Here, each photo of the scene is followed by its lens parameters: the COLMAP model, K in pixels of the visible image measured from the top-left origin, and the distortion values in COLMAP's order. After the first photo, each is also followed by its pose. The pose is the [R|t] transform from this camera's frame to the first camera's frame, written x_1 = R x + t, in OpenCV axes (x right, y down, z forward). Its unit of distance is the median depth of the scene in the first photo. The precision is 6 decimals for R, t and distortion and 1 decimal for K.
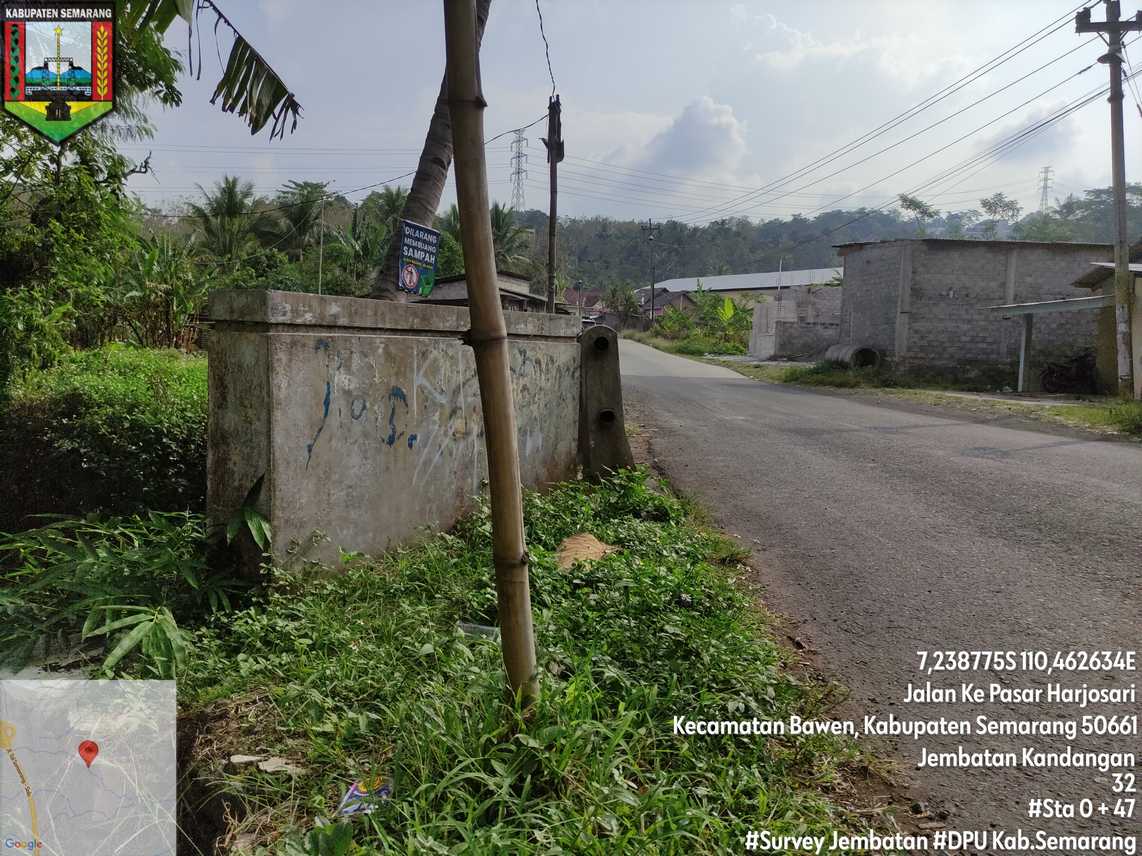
lens RADIAL K [[849.2, 0, 570.4], [0, 849.2, 425.9], [0, 0, 1]] dist [0.051268, -0.053741]
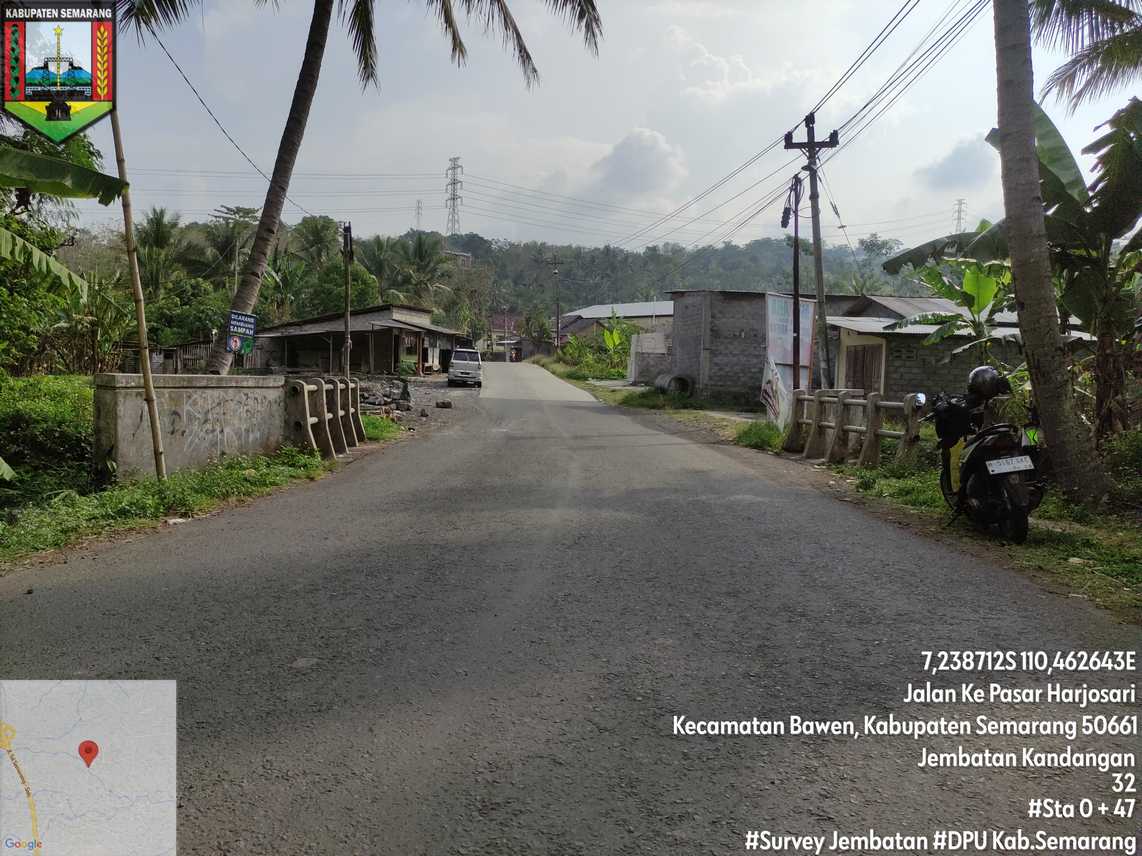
lens RADIAL K [[849.2, 0, 574.4], [0, 849.2, 428.0], [0, 0, 1]] dist [0.051268, -0.053741]
pose [[0.997630, -0.002172, 0.068770, 0.076392], [0.003668, 0.999759, -0.021632, 0.006106], [-0.068706, 0.021833, 0.997398, -0.151541]]
